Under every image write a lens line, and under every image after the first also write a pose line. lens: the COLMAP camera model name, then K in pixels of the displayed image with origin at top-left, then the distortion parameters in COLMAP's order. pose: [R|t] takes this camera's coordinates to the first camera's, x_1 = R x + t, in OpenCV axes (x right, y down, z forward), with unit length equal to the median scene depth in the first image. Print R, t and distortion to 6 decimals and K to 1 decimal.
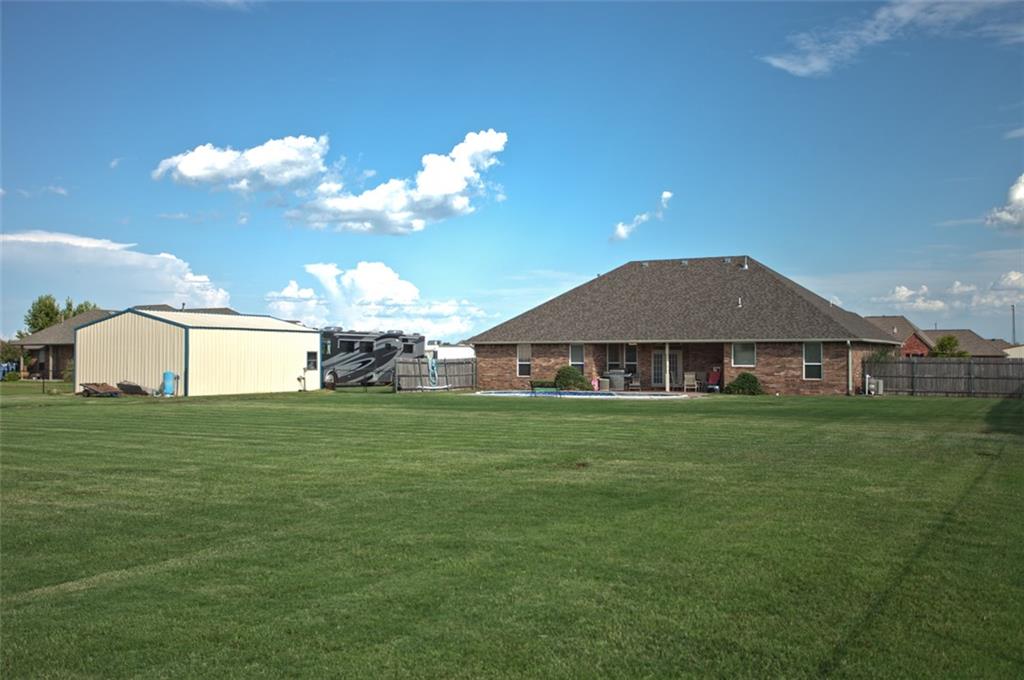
lens RADIAL K [[1011.4, 0, 512.0], [0, 1011.4, 340.0], [0, 0, 1]] dist [-0.002517, -0.003675]
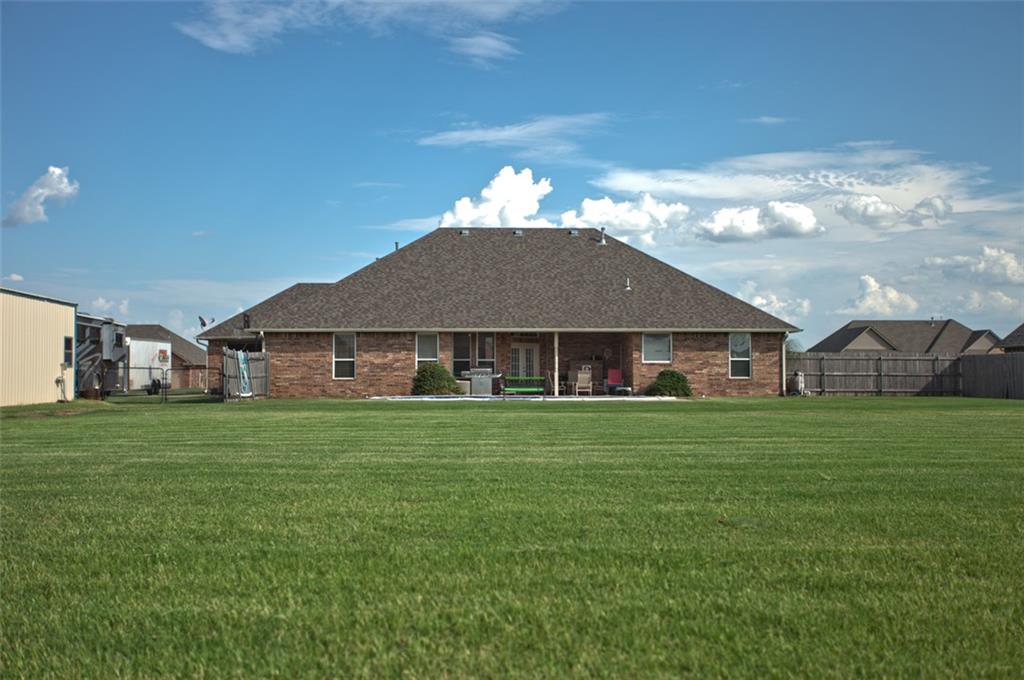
lens RADIAL K [[1167.3, 0, 512.0], [0, 1167.3, 340.0], [0, 0, 1]] dist [-0.009892, -0.013354]
pose [[0.843867, 0.014258, 0.536363, -0.350046], [-0.007072, 0.999856, -0.015454, 0.022438], [-0.536506, 0.009248, 0.843846, 0.270578]]
